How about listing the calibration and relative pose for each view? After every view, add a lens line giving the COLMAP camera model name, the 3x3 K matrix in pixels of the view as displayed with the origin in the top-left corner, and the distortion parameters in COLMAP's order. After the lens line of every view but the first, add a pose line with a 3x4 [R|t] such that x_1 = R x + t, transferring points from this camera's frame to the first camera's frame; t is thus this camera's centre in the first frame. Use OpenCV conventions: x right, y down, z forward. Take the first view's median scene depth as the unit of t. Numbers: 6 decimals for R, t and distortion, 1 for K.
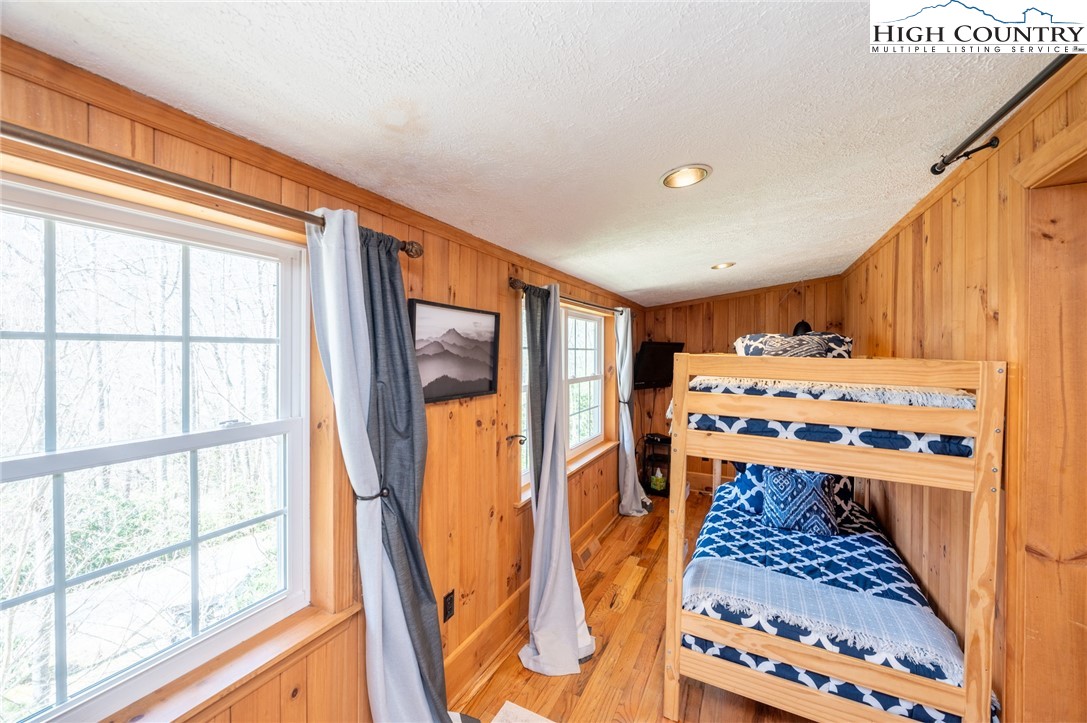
lens RADIAL K [[432.0, 0, 548.4], [0, 432.0, 356.4], [0, 0, 1]] dist [-0.000932, -0.000138]
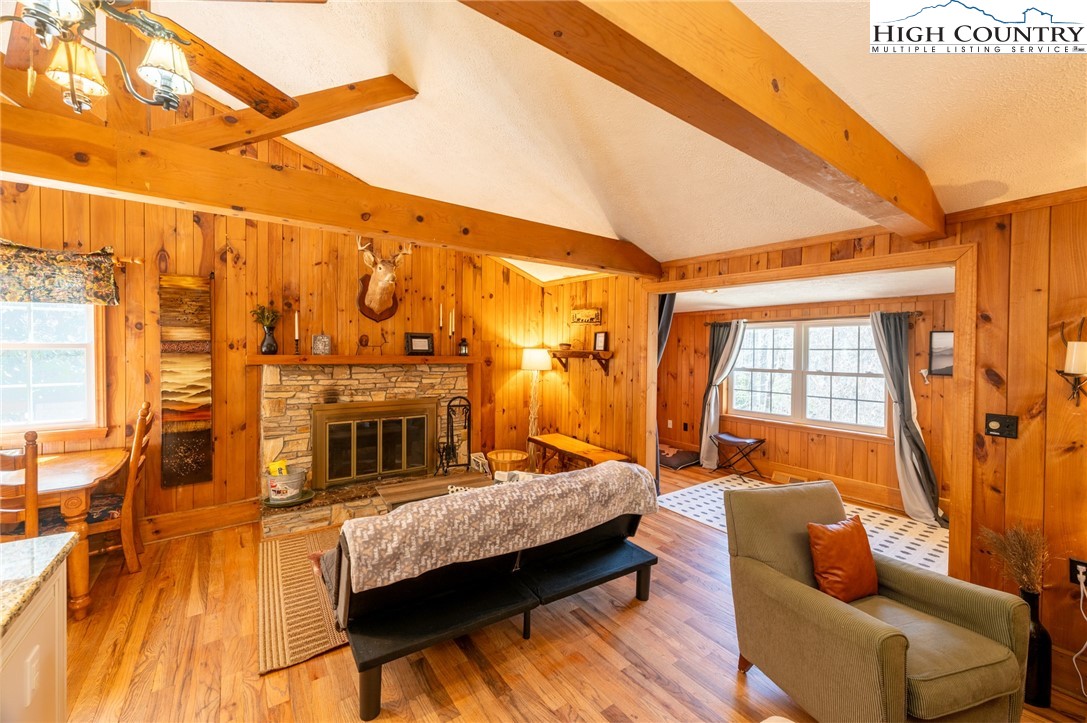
lens RADIAL K [[432.0, 0, 548.4], [0, 432.0, 356.4], [0, 0, 1]] dist [-0.000932, -0.000138]
pose [[-0.468597, 0.008162, -0.883374, 2.514030], [-0.018185, 0.999656, 0.018883, 0.002947], [0.883225, 0.024913, -0.468287, 0.208780]]
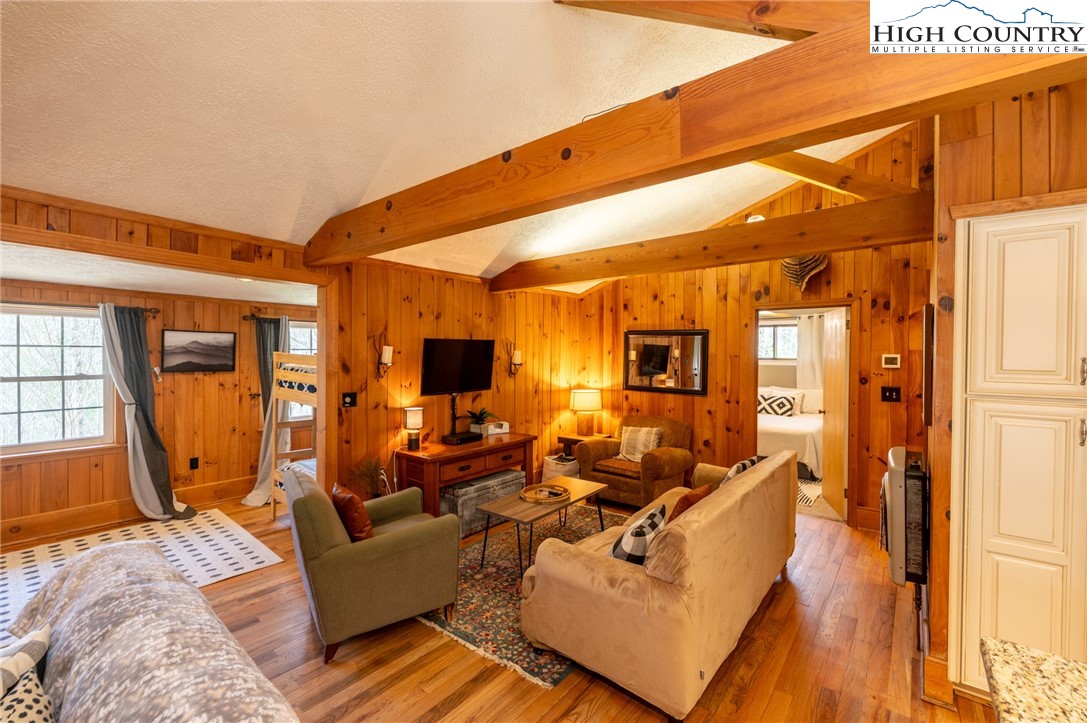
lens RADIAL K [[458.7, 0, 548.0], [0, 458.7, 356.2], [0, 0, 1]] dist [-0.000717, -0.000019]
pose [[0.975754, 0.008670, -0.218699, 2.123180], [-0.010249, 0.999929, -0.006090, 0.013042], [0.218631, 0.008183, 0.975773, -0.949119]]
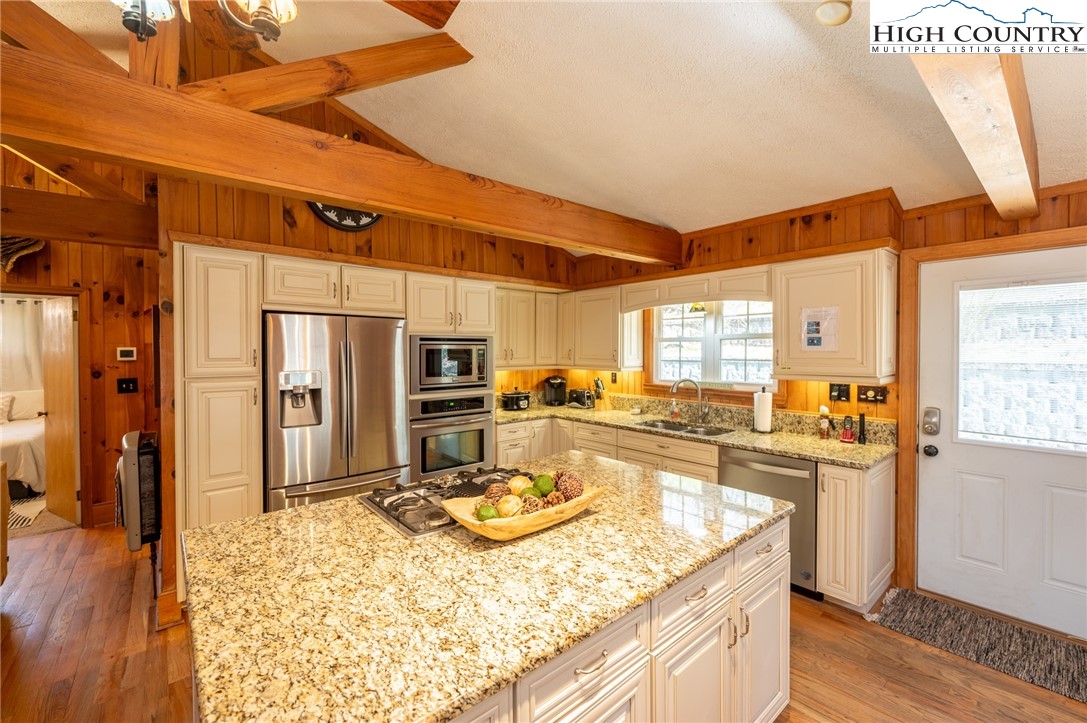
lens RADIAL K [[449.2, 0, 547.9], [0, 449.2, 356.2], [0, 0, 1]] dist [-0.000115, -0.000057]
pose [[0.395696, -0.015952, 0.918243, 2.024774], [0.011735, 0.999855, 0.012313, 0.014894], [-0.918306, 0.005903, 0.395826, -1.249545]]
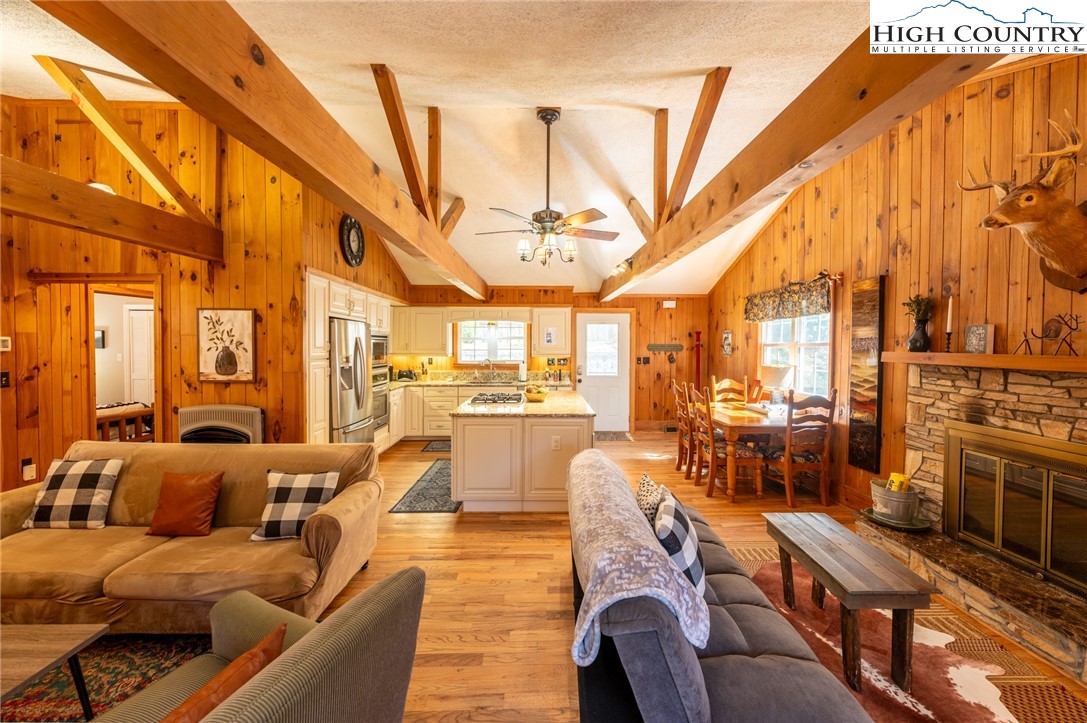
lens RADIAL K [[432.0, 0, 548.4], [0, 432.0, 356.4], [0, 0, 1]] dist [-0.000932, -0.000138]
pose [[-0.452877, -0.024264, 0.891243, 0.485230], [0.004826, 0.999548, 0.029664, 0.016152], [-0.891560, 0.017735, -0.452555, 0.220923]]
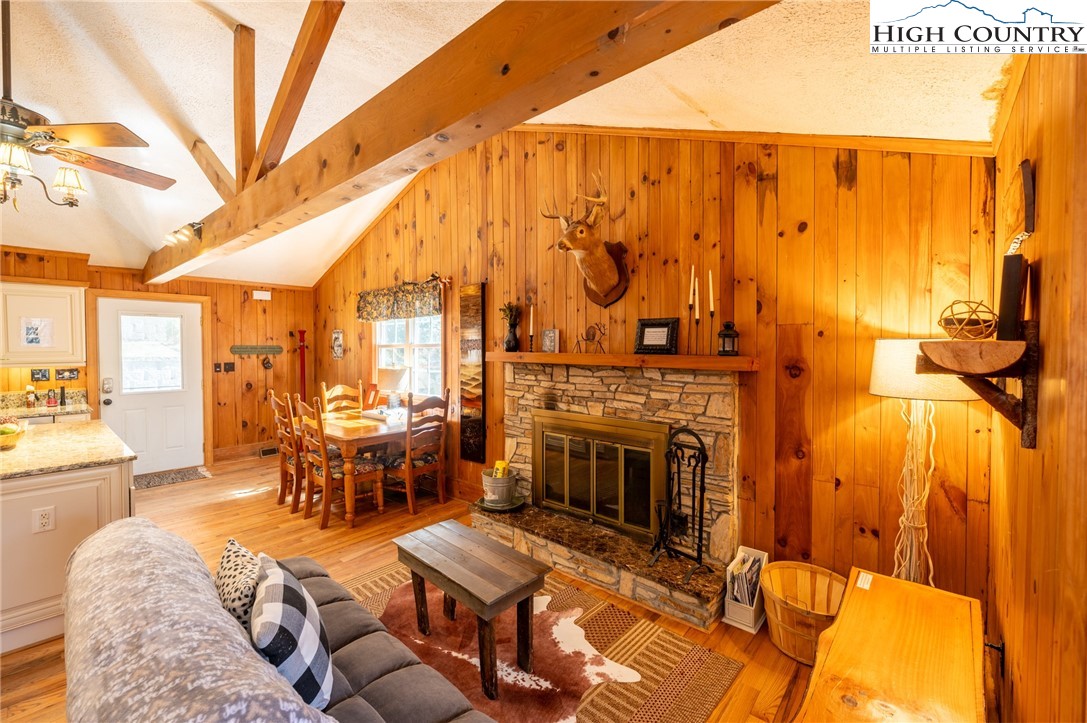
lens RADIAL K [[449.2, 0, 547.9], [0, 449.2, 356.2], [0, 0, 1]] dist [-0.000115, -0.000057]
pose [[-0.966056, -0.003988, 0.258301, 0.657645], [0.003897, 0.999542, 0.030006, 0.015456], [-0.258302, 0.029994, -0.965598, 0.074034]]
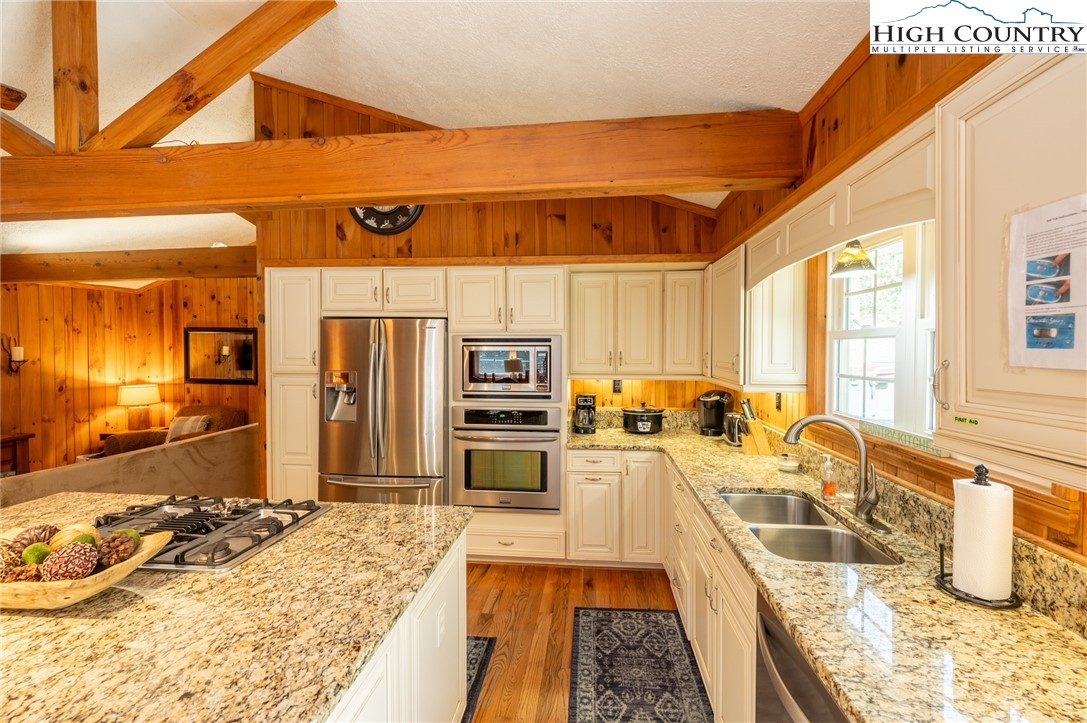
lens RADIAL K [[449.2, 0, 547.9], [0, 449.2, 356.2], [0, 0, 1]] dist [-0.000115, -0.000057]
pose [[0.938679, -0.005147, 0.344753, 3.250705], [0.003177, 0.999975, 0.006278, 0.011923], [-0.344776, -0.004798, 0.938673, -1.709922]]
